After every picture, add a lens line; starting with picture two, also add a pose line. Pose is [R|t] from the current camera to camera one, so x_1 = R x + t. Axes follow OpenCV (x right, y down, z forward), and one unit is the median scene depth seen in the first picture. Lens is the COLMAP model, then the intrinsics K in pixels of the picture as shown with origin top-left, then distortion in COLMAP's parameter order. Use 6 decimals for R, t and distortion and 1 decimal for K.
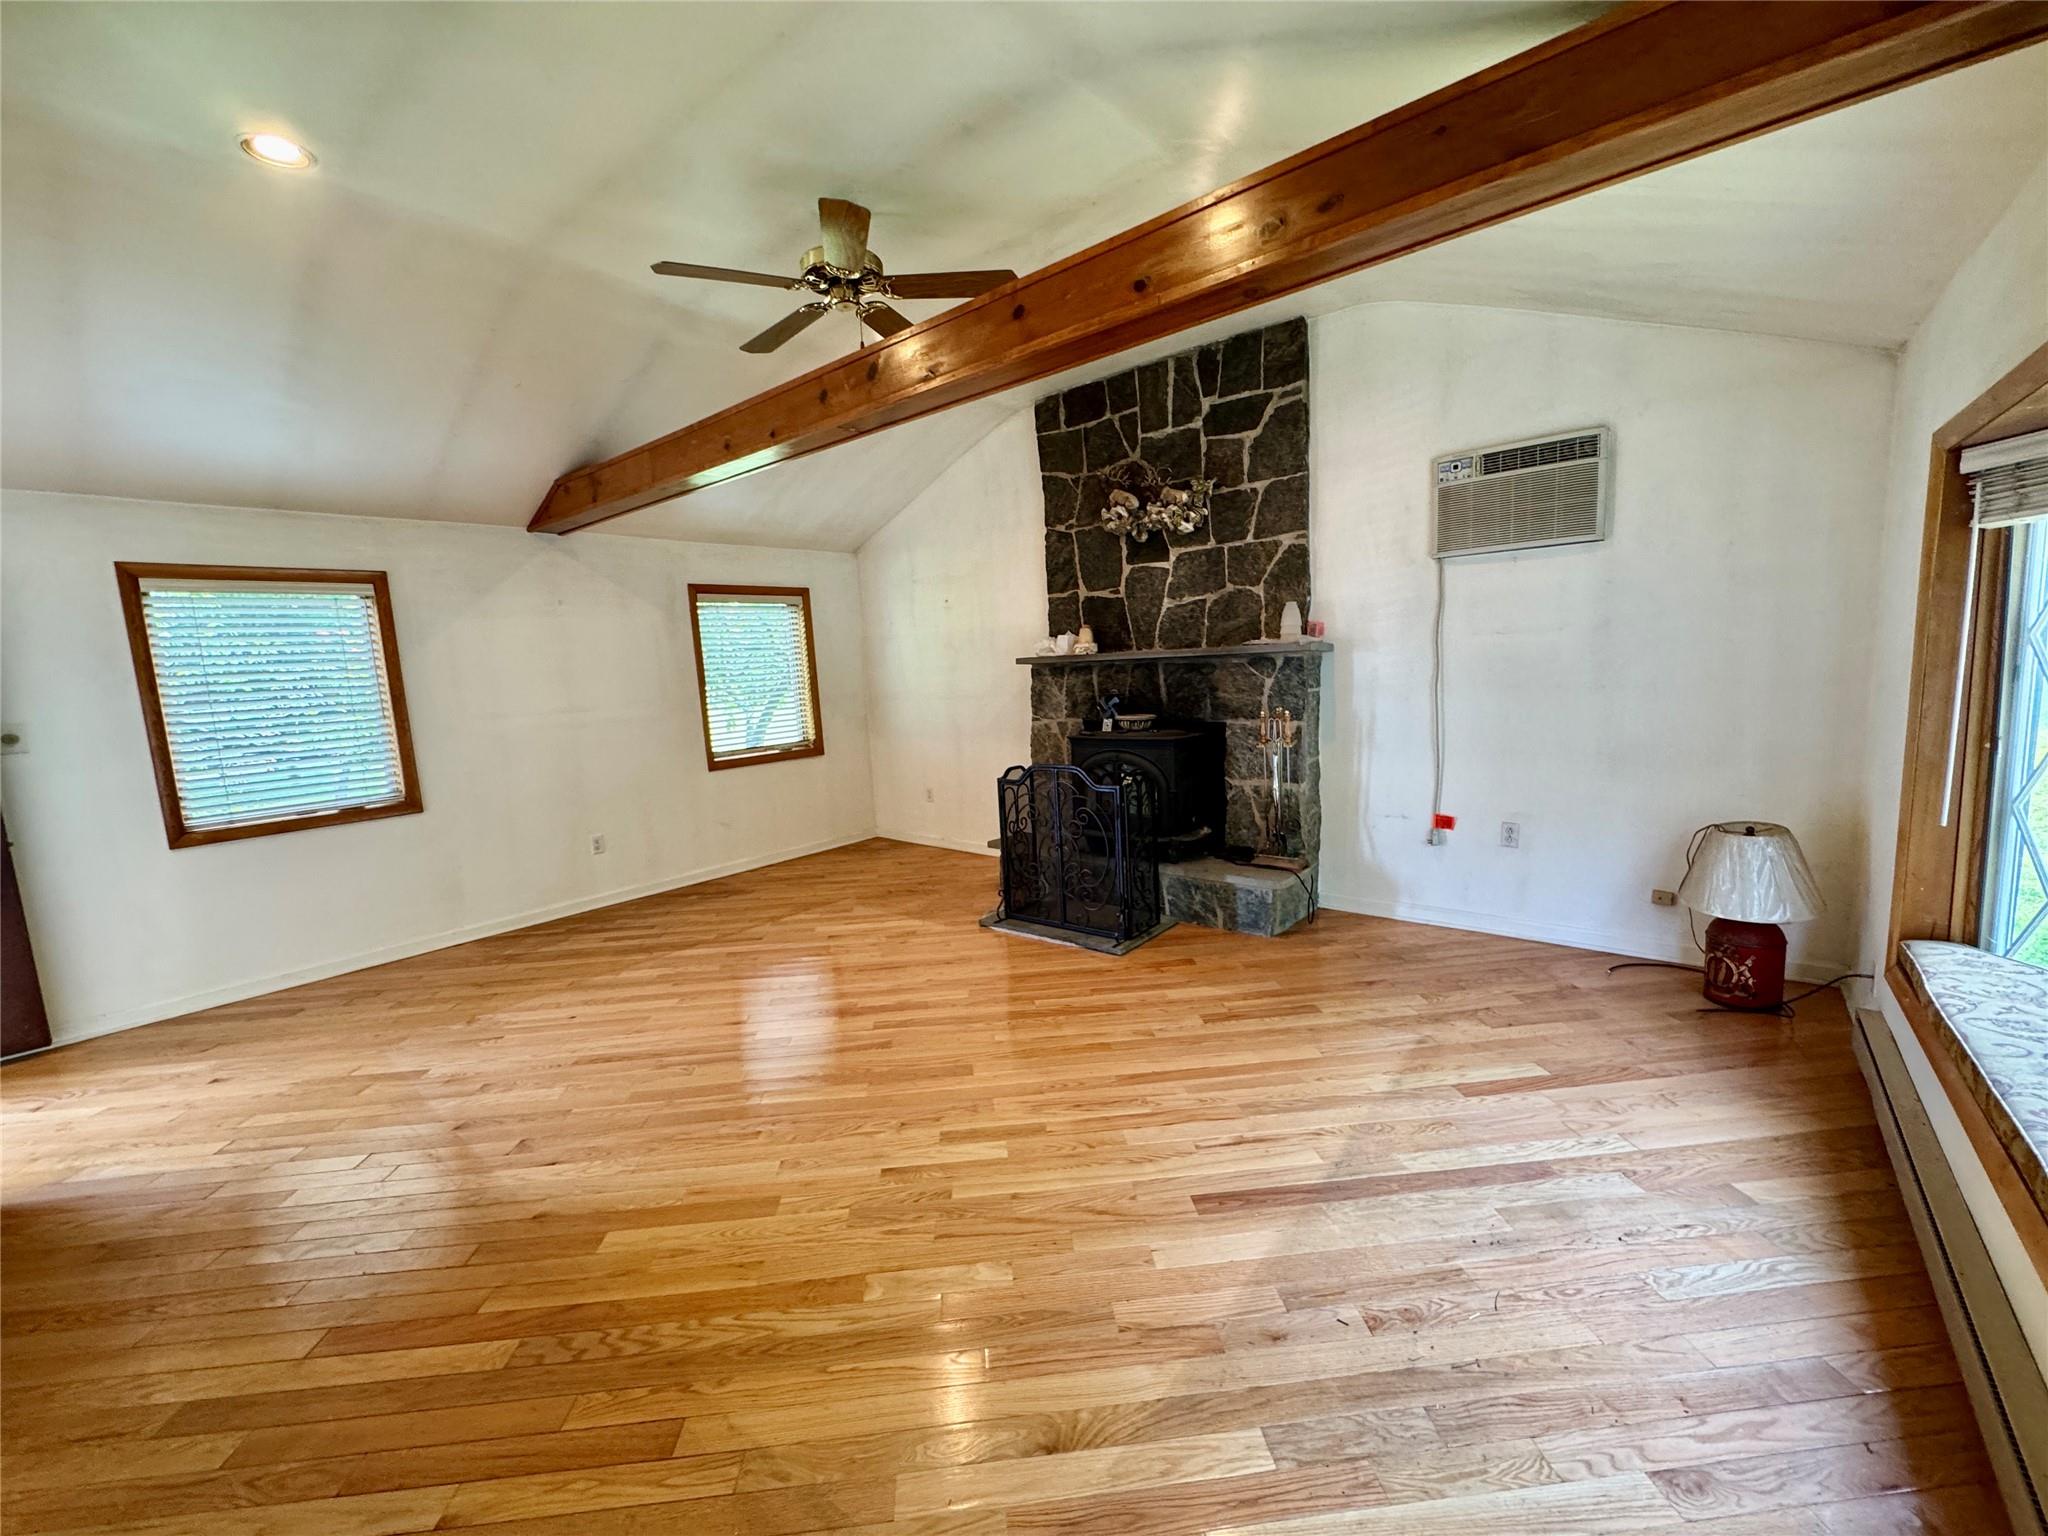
lens RADIAL K [[821.0, 0, 1023.6], [0, 821.0, 769.2], [0, 0, 1]] dist [-0.007267, 0.001049]
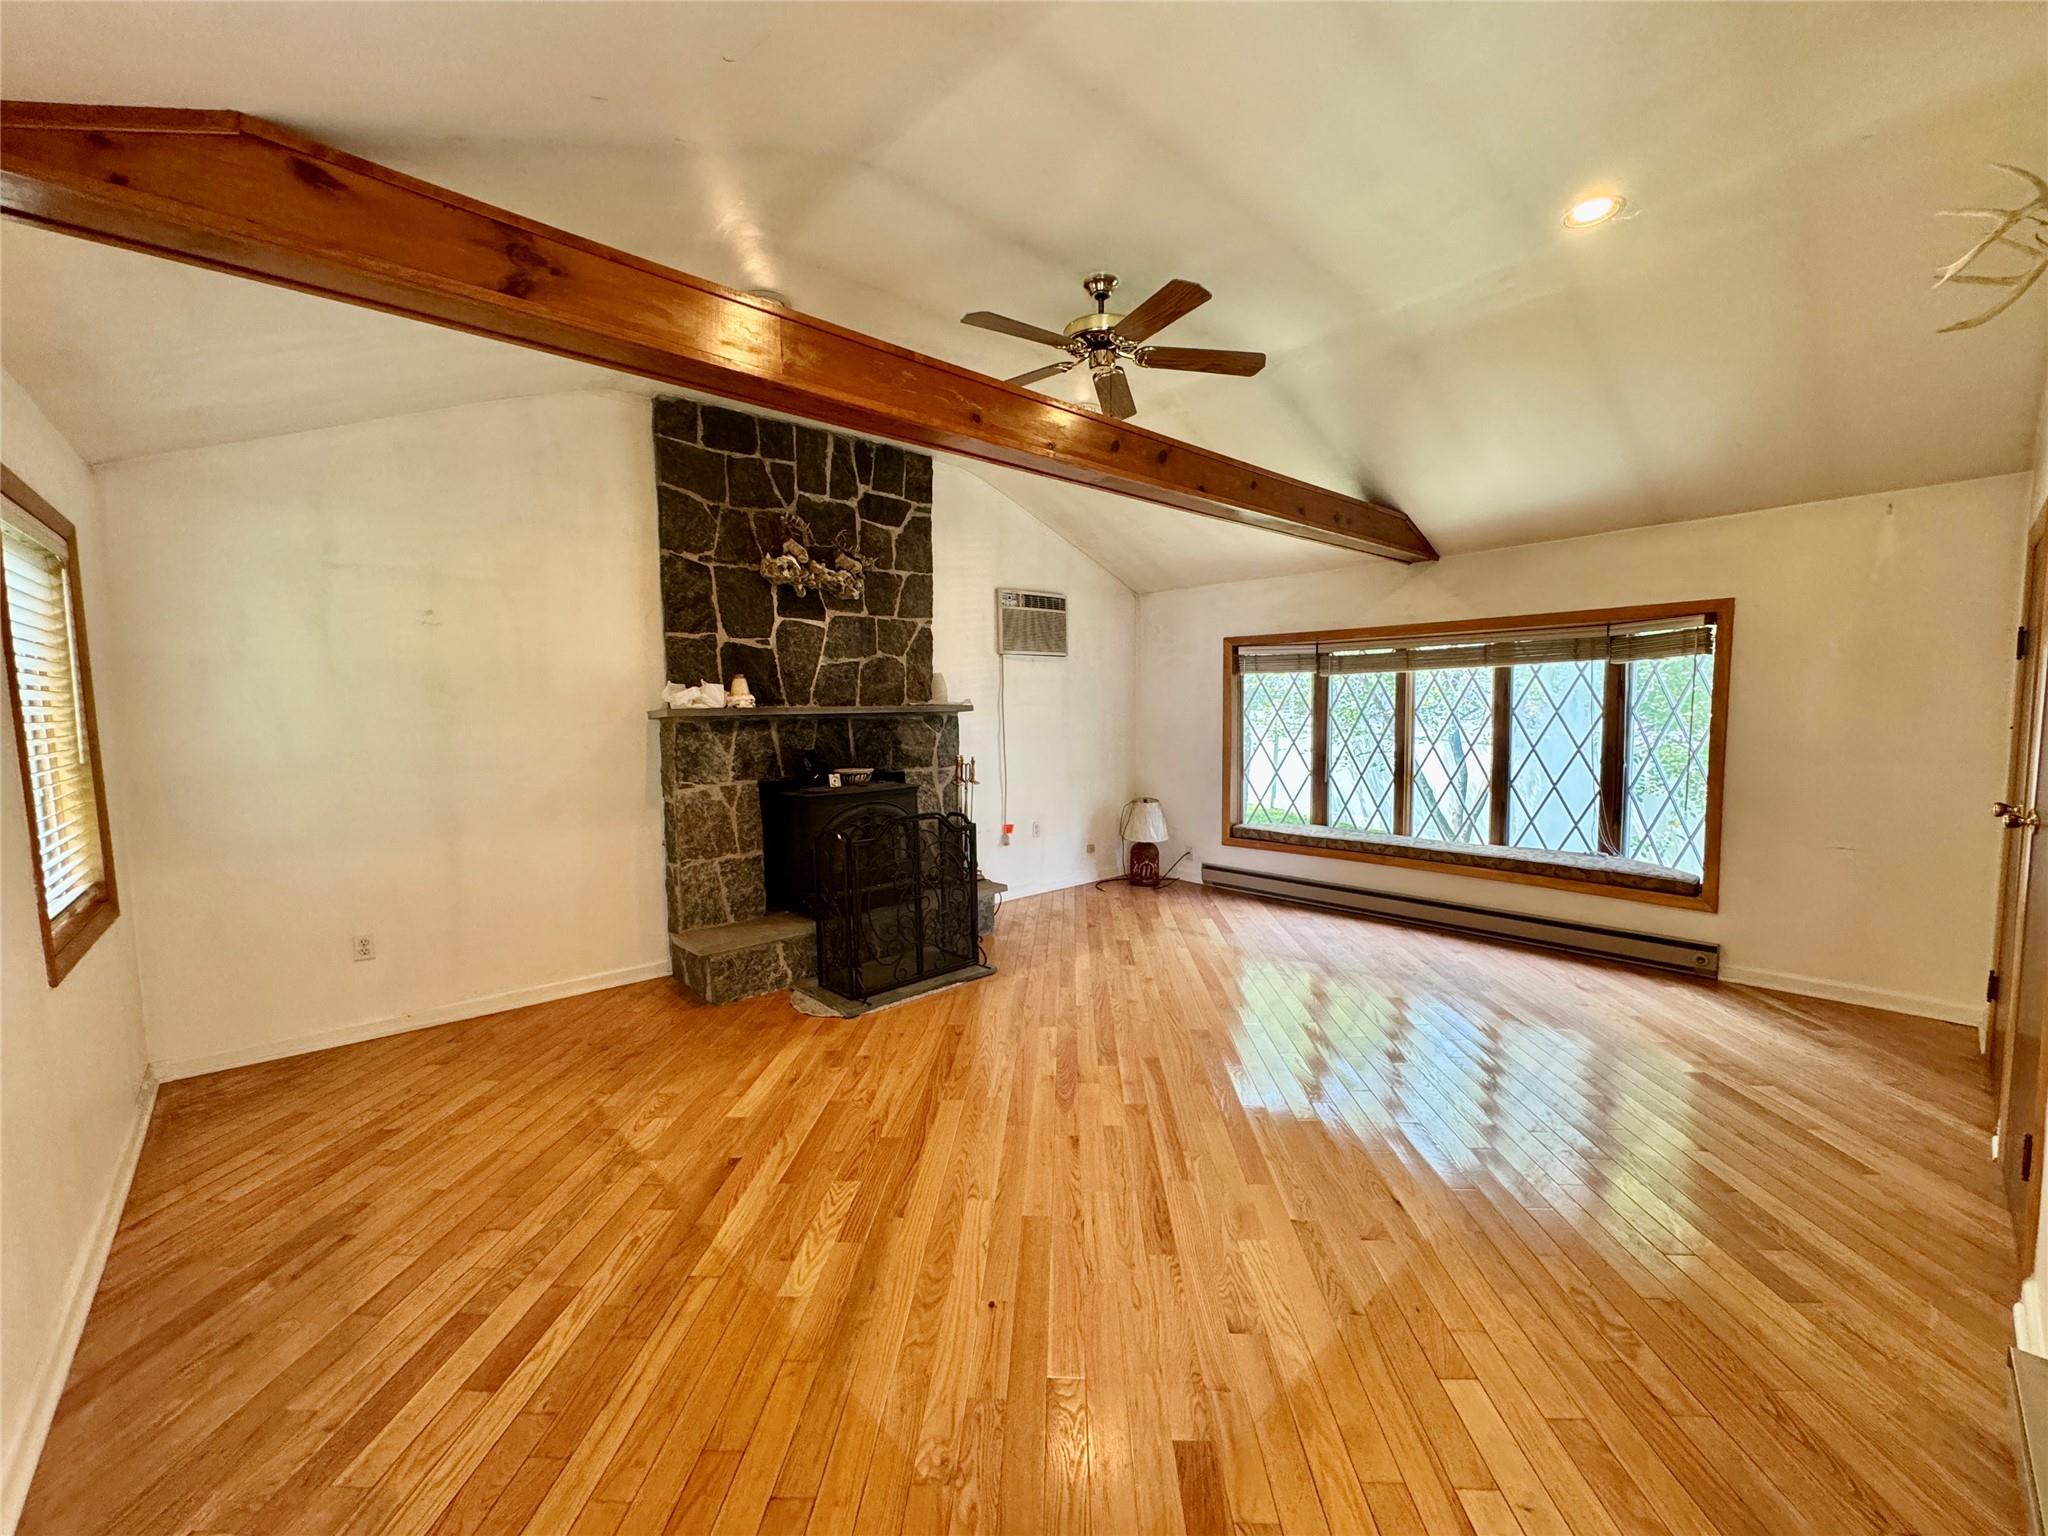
lens RADIAL K [[821.0, 0, 1023.6], [0, 821.0, 769.2], [0, 0, 1]] dist [-0.007267, 0.001049]
pose [[0.138178, -0.027987, 0.990012, -0.846254], [0.136169, 0.990645, 0.008999, -0.046627], [-0.981002, 0.133565, 0.140696, 0.661383]]
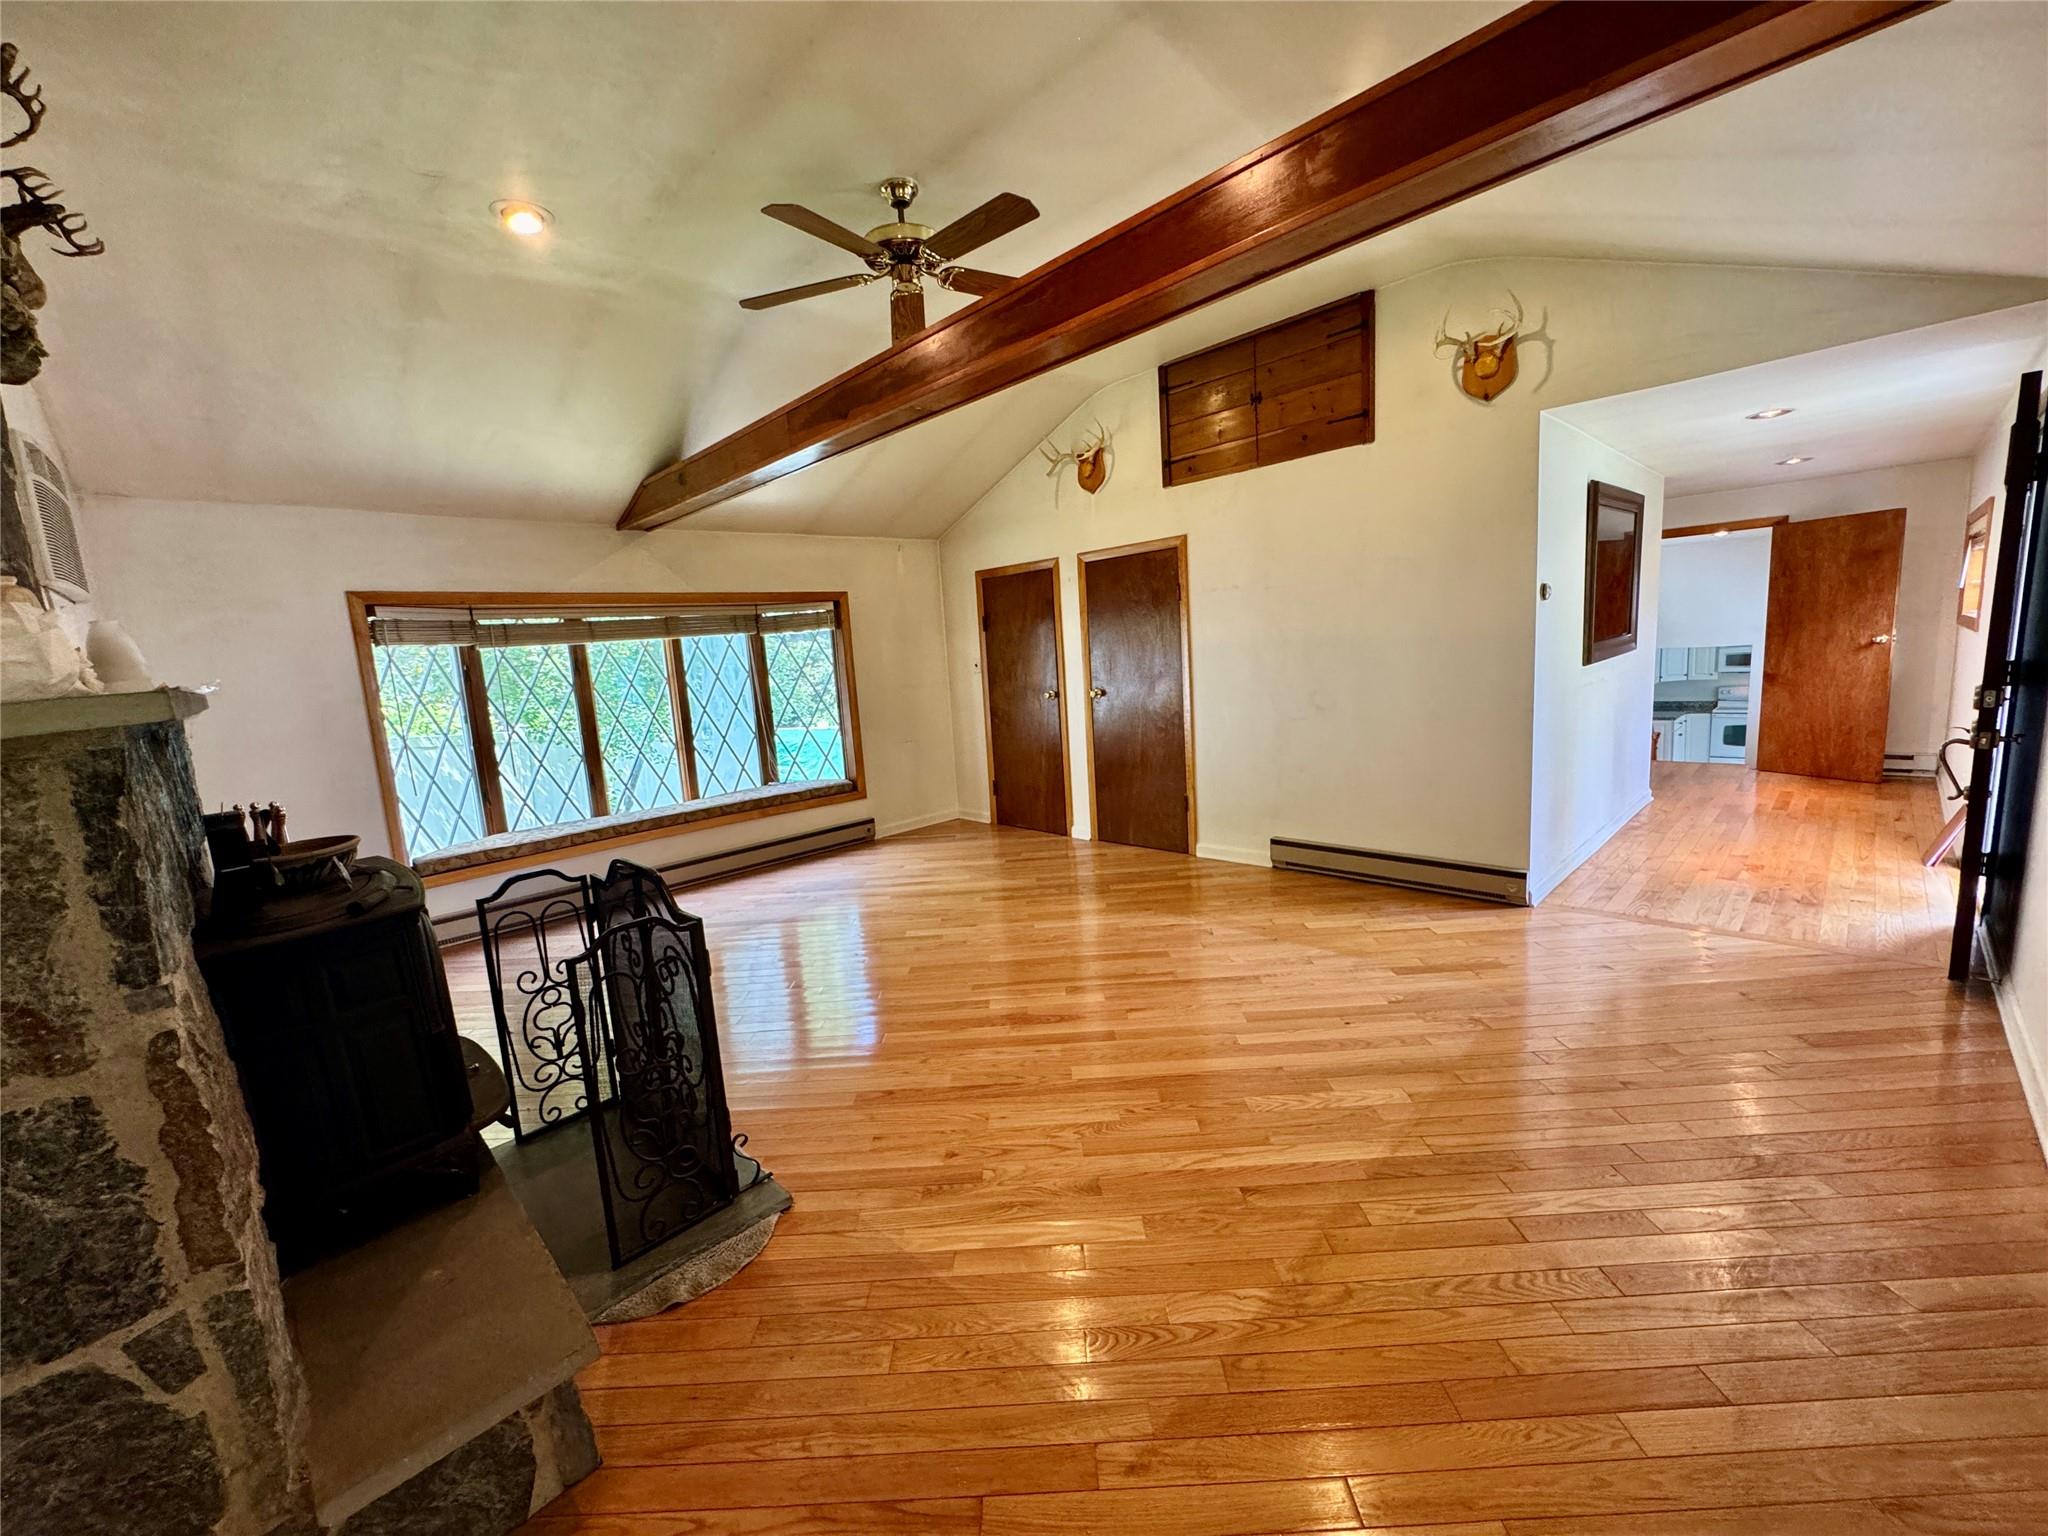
lens RADIAL K [[820.2, 0, 1027.3], [0, 820.2, 755.4], [0, 0, 1]] dist [0.001180, 0.000152]
pose [[-0.989400, 0.102292, 0.103071, -0.265192], [0.125694, 0.958710, 0.255099, -0.168301], [-0.072720, 0.265351, -0.961406, 1.366750]]
